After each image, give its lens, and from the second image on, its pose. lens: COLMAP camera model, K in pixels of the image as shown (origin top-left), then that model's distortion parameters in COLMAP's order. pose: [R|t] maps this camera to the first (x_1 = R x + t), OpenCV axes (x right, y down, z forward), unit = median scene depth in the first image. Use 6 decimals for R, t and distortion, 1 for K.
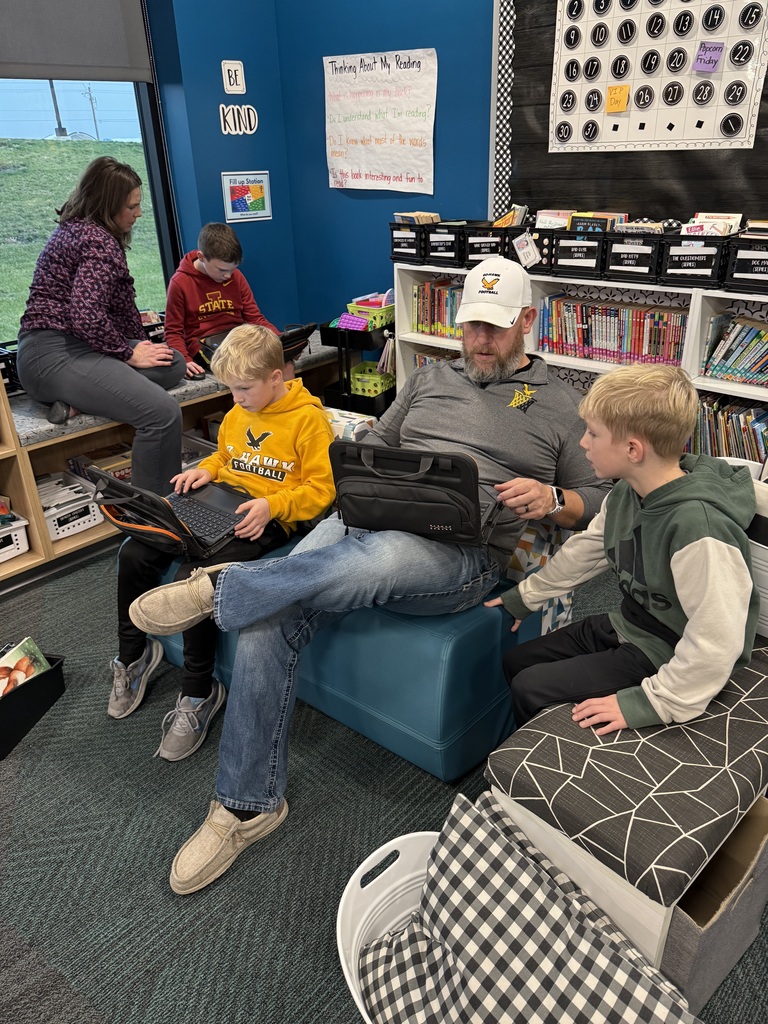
lens RADIAL K [[726.2, 0, 383.5], [0, 726.2, 504.0], [0, 0, 1]] dist [-0.001953, -0.002147]
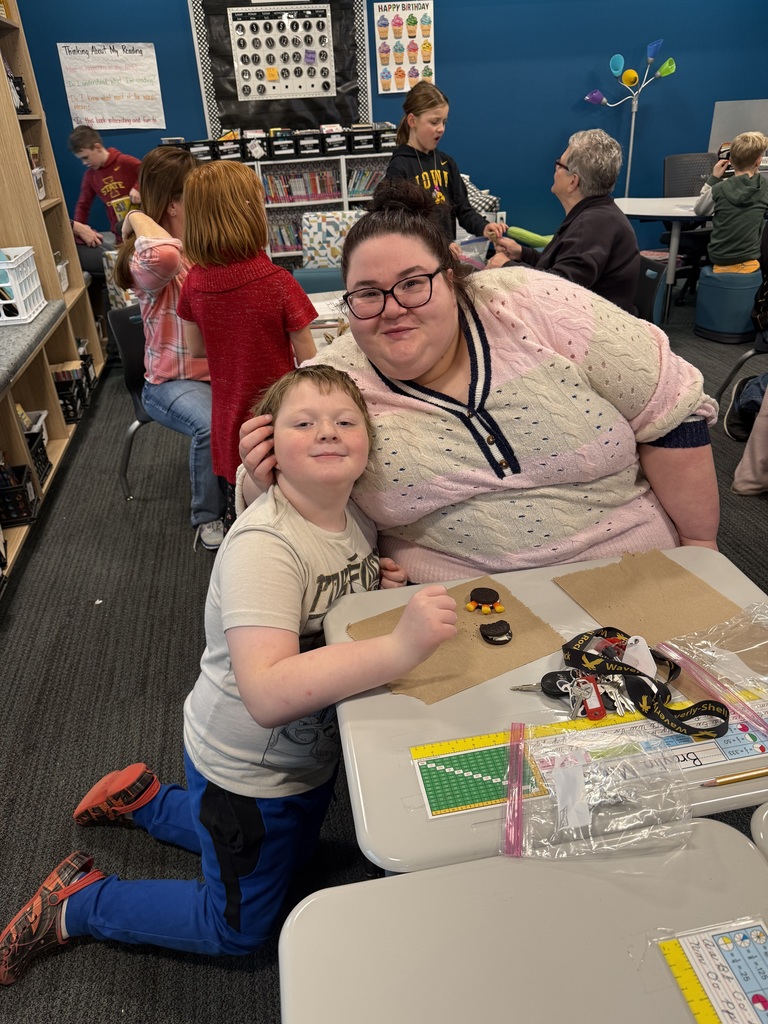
lens RADIAL K [[756.9, 0, 384.0], [0, 756.9, 512.0], [0, 0, 1]] dist [0.006264, -0.002690]
pose [[0.614846, -0.376274, 0.693096, -1.476184], [0.374993, 0.912621, 0.162796, 0.372914], [-0.693791, 0.159812, 0.702221, -0.582201]]
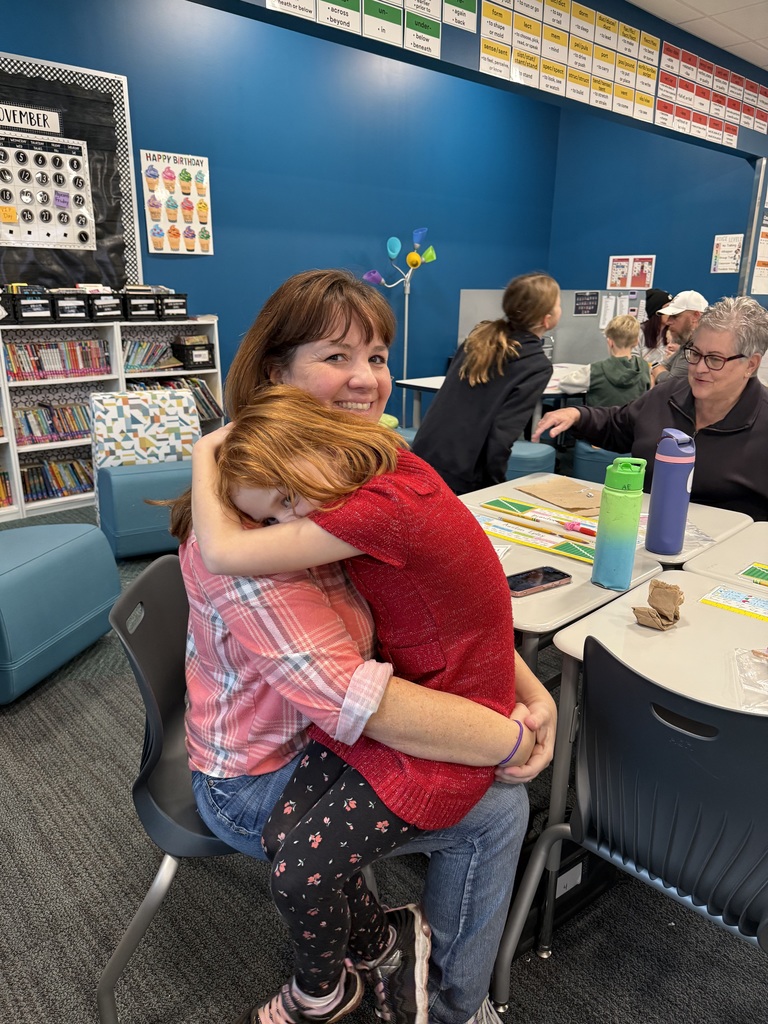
lens RADIAL K [[756.9, 0, 384.0], [0, 756.9, 512.0], [0, 0, 1]] dist [0.006264, -0.002690]
pose [[0.126325, -0.253771, 0.958980, -1.275623], [0.420520, 0.889263, 0.179928, 0.058398], [-0.898446, 0.380541, 0.219052, 0.151633]]
